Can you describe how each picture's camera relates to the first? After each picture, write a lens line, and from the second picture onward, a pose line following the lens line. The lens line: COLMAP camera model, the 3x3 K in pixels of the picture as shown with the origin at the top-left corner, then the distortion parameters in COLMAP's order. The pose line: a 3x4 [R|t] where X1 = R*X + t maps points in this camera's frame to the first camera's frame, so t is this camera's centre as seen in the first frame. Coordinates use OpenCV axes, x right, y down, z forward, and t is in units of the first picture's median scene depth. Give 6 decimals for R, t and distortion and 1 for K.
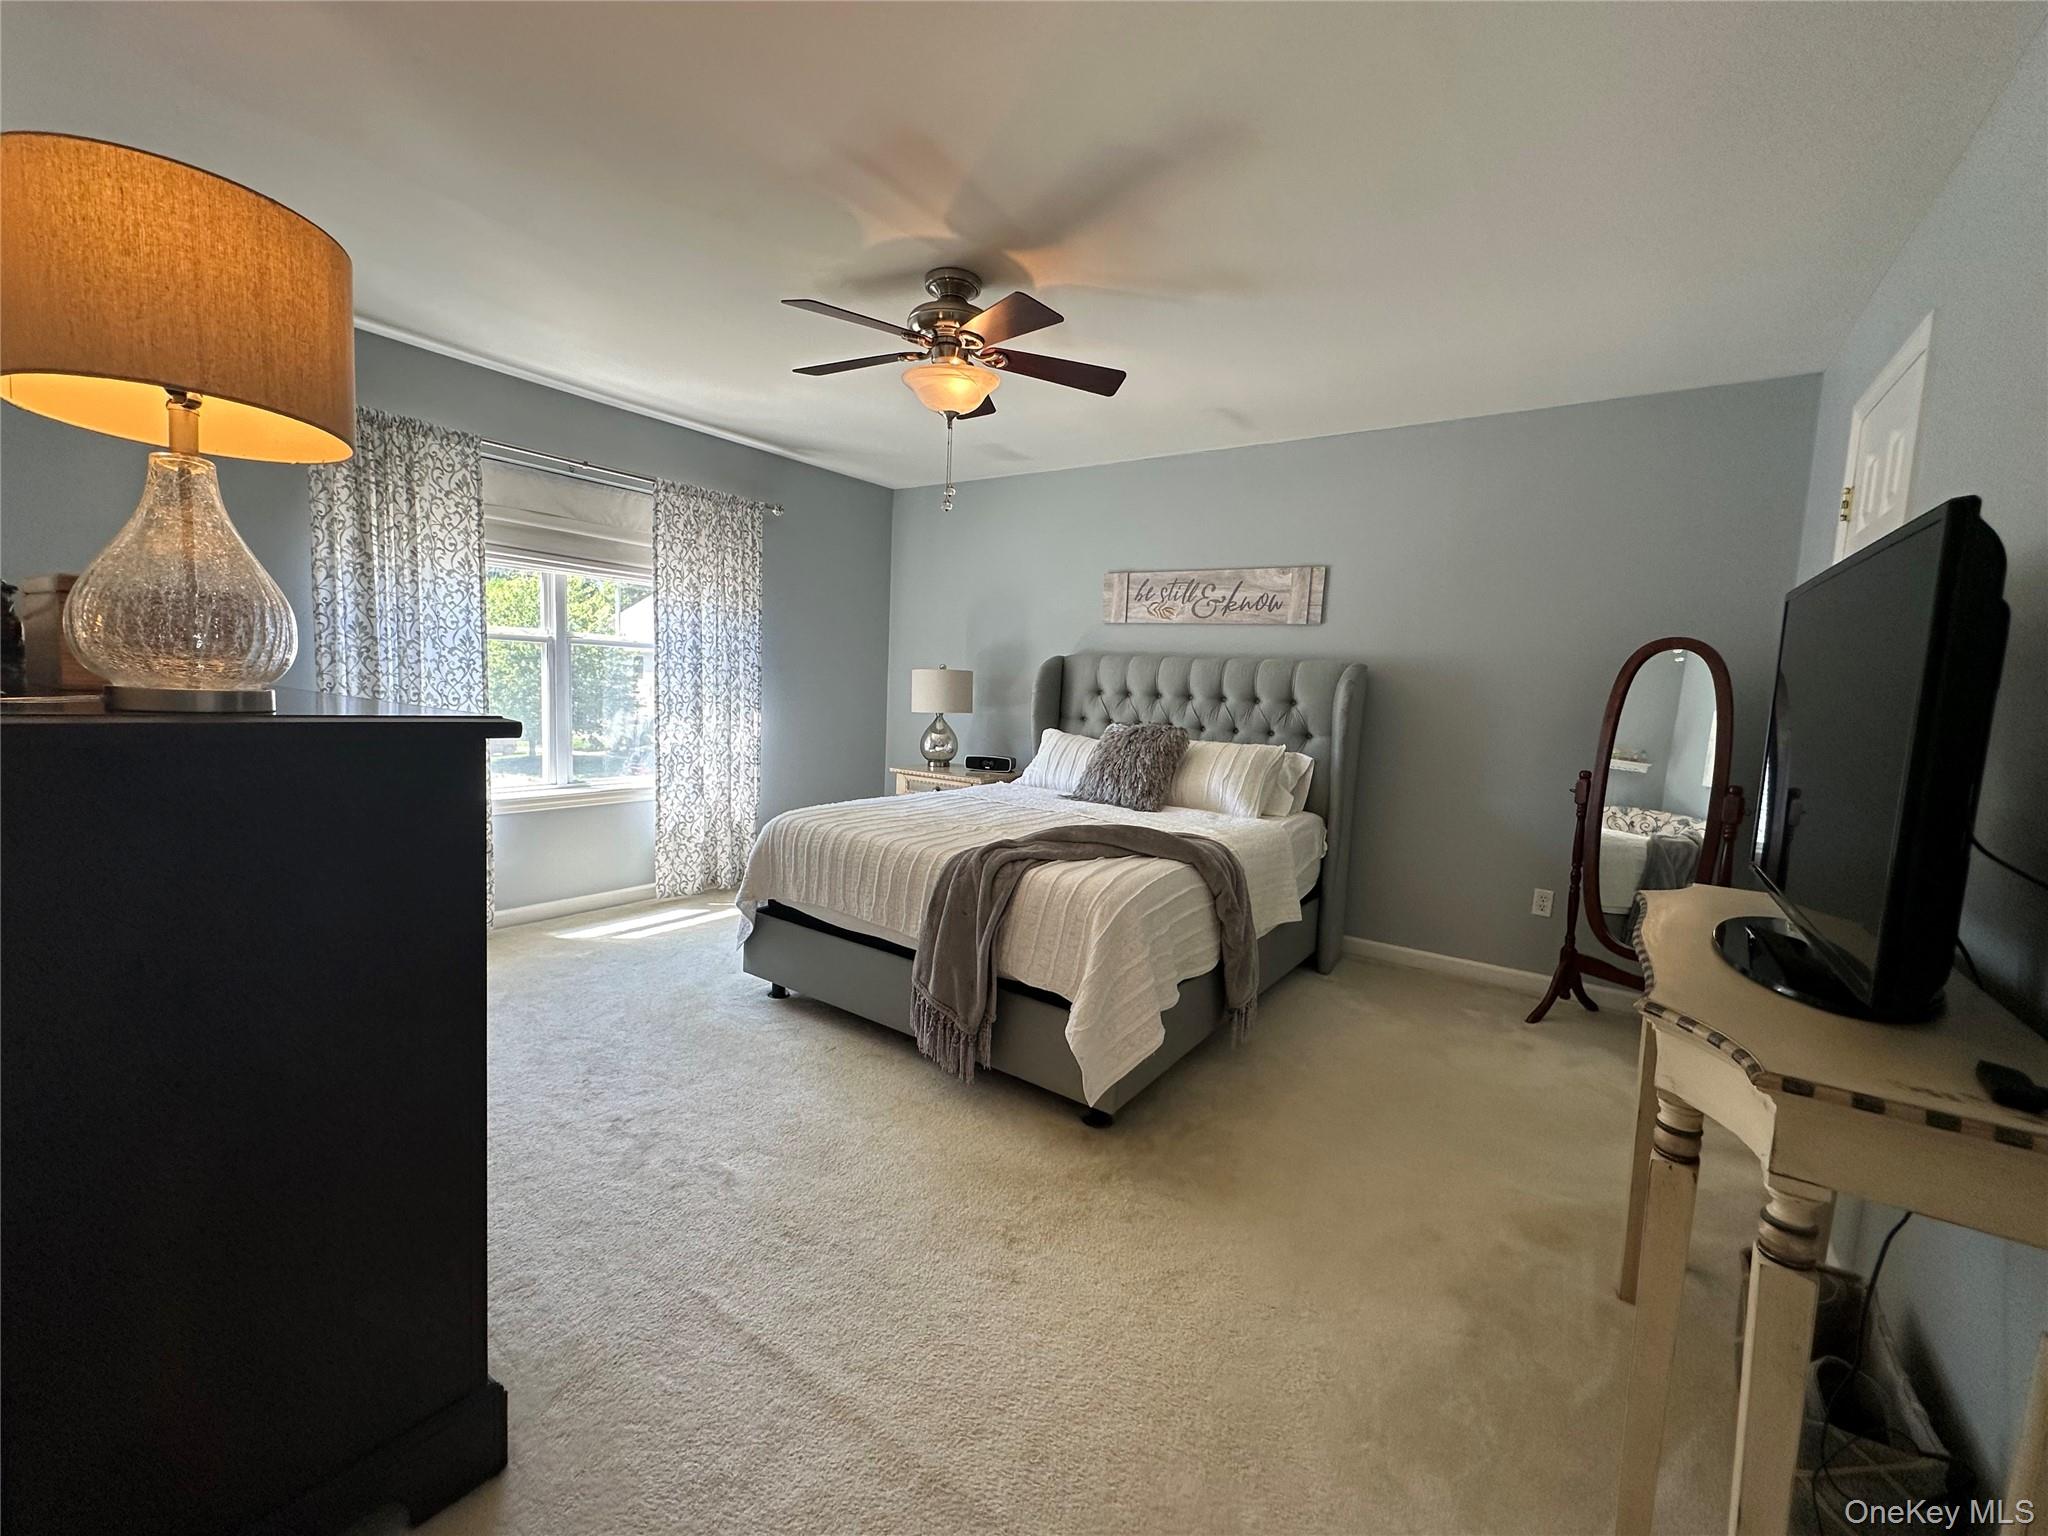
lens RADIAL K [[837.0, 0, 1019.1], [0, 837.0, 762.7], [0, 0, 1]] dist [-0.004361, 0.001054]
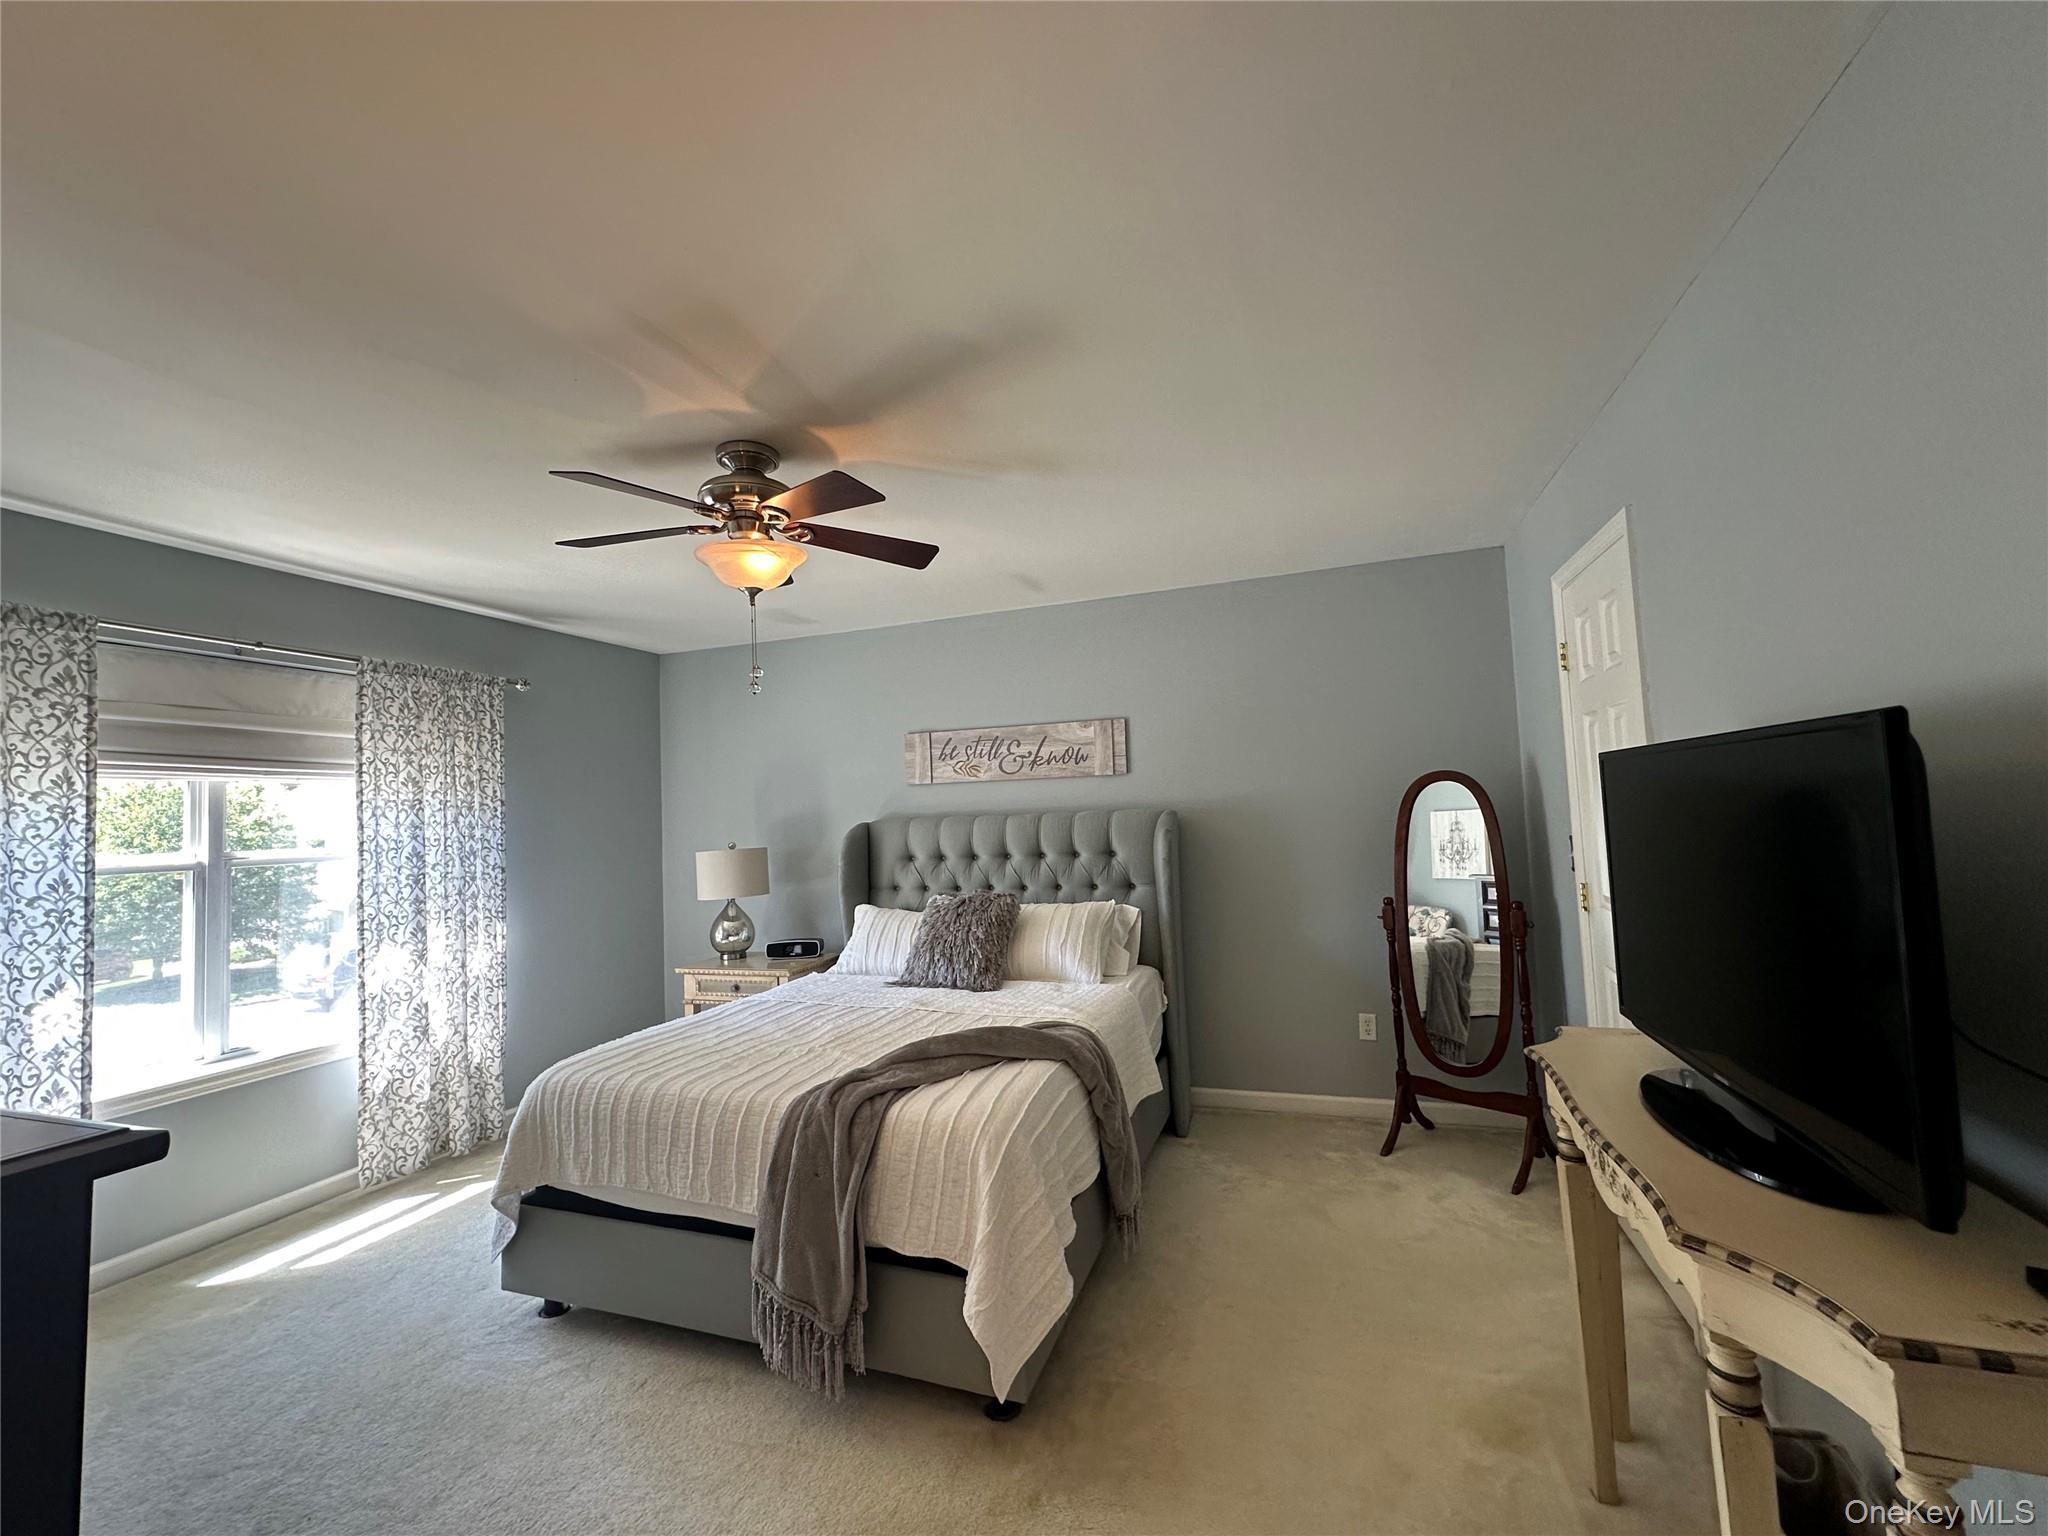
lens RADIAL K [[837.0, 0, 1019.1], [0, 837.0, 762.7], [0, 0, 1]] dist [-0.004361, 0.001054]
pose [[0.959225, -0.068589, 0.274196, -0.051011], [0.111547, 0.983230, -0.144279, -0.054322], [-0.259702, 0.168982, 0.950789, 0.073594]]
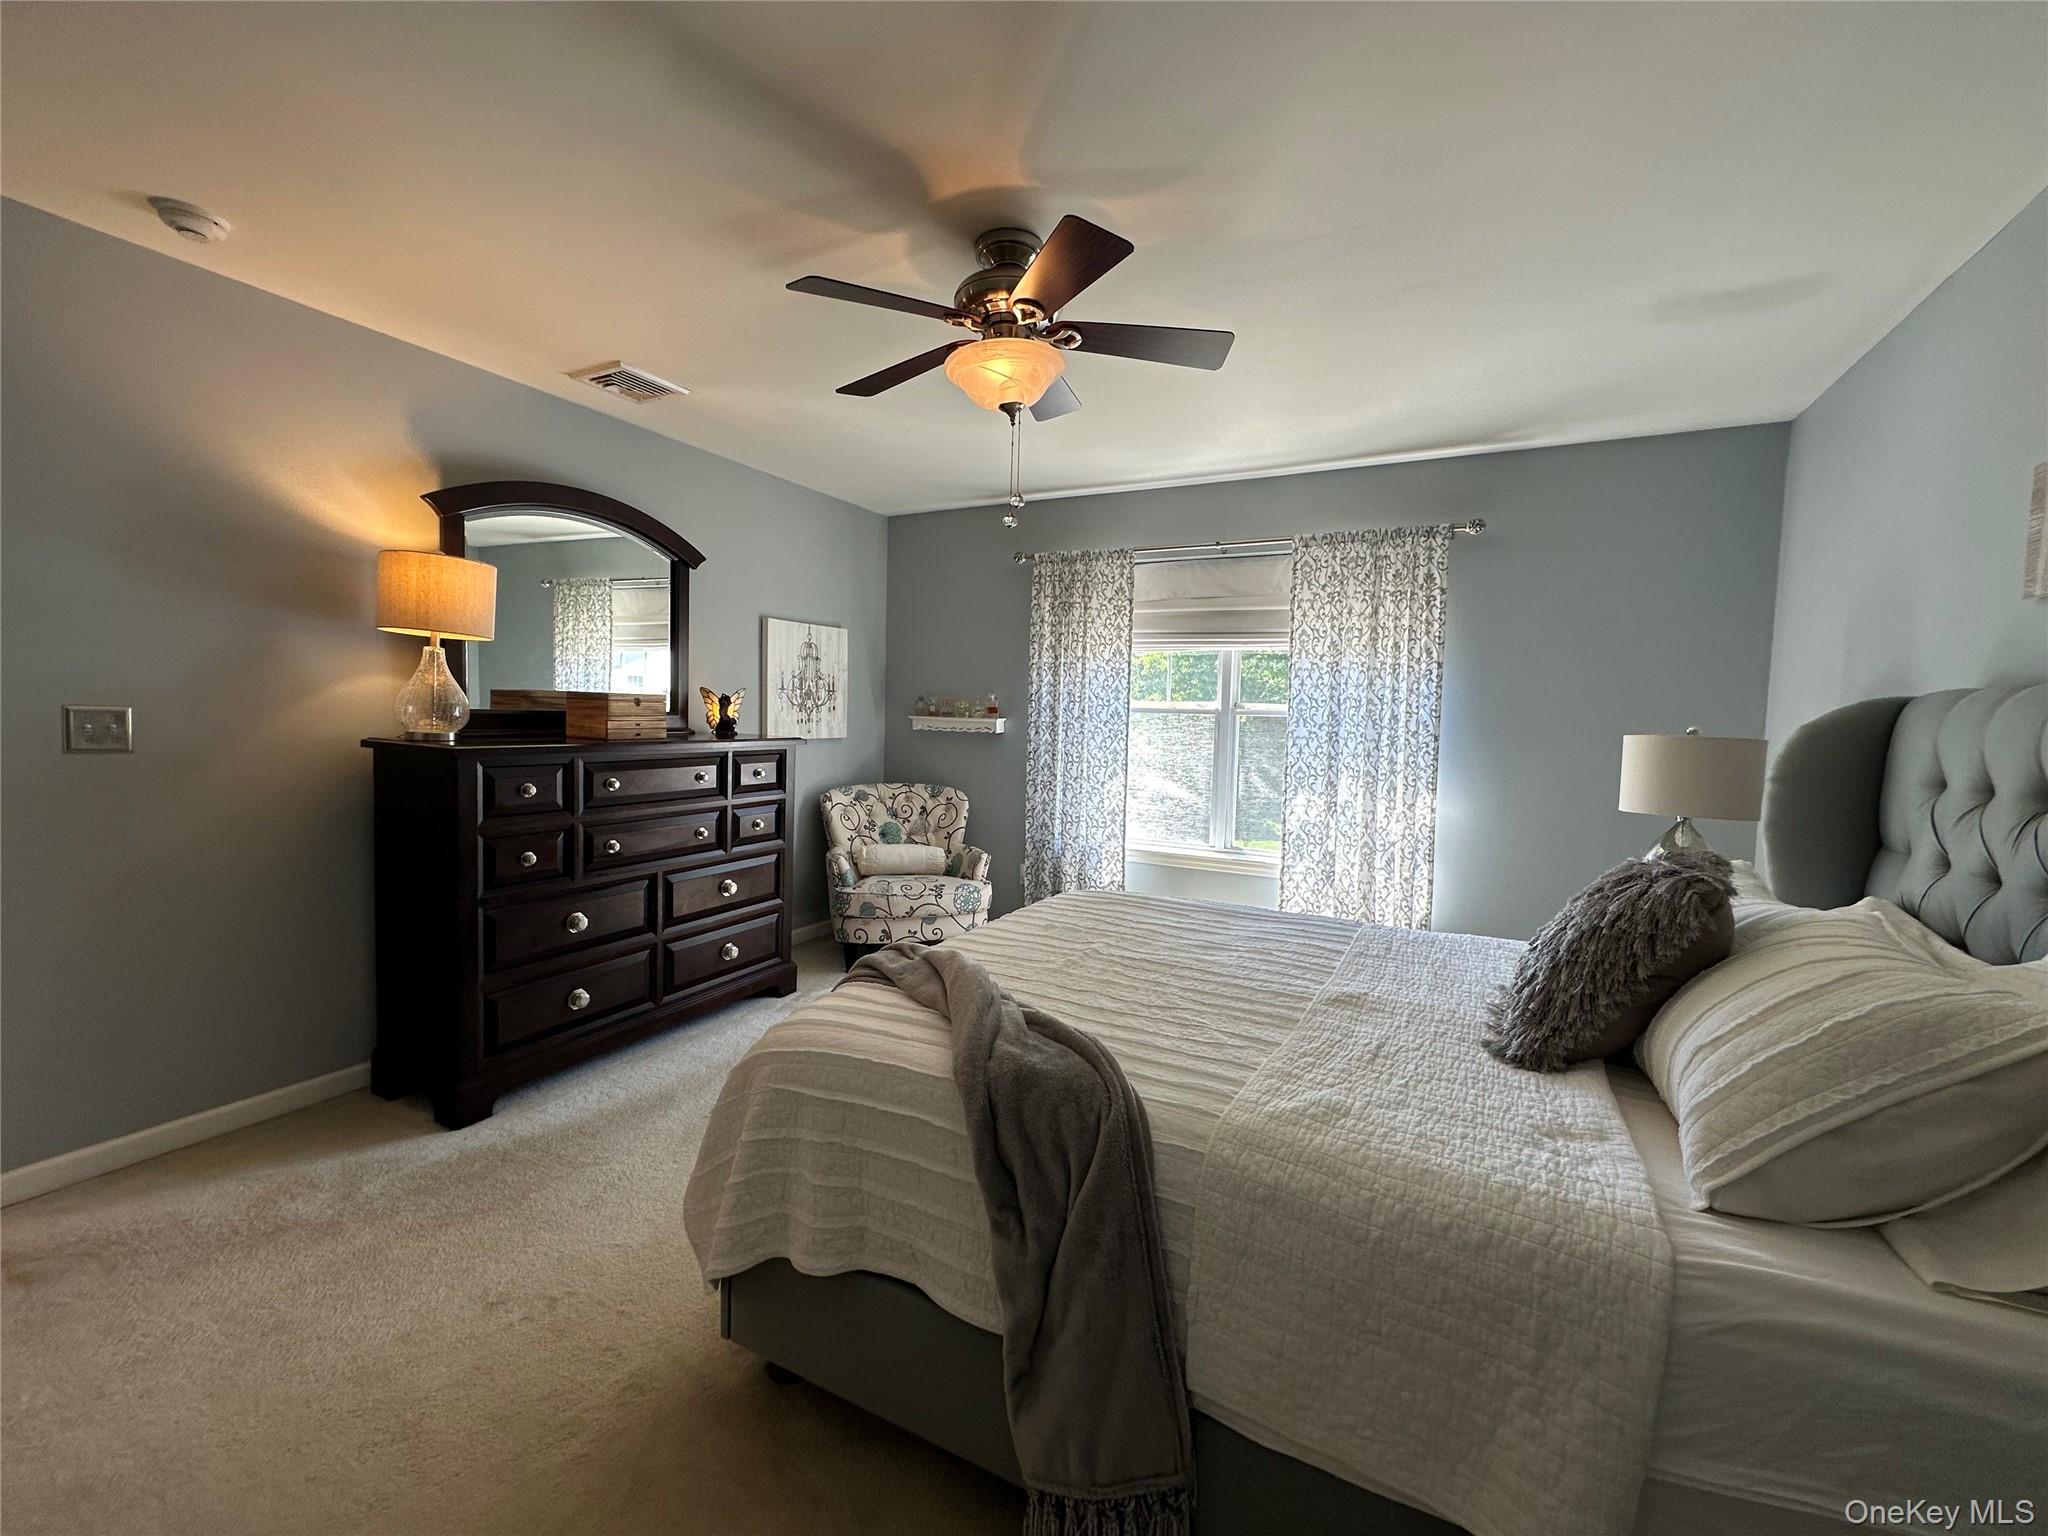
lens RADIAL K [[837.0, 0, 1019.1], [0, 837.0, 762.7], [0, 0, 1]] dist [-0.004361, 0.001054]
pose [[0.135442, 0.015865, -0.990658, 0.552165], [-0.117935, 0.993021, -0.000221, -0.061186], [0.983741, 0.116863, 0.136368, 0.718828]]
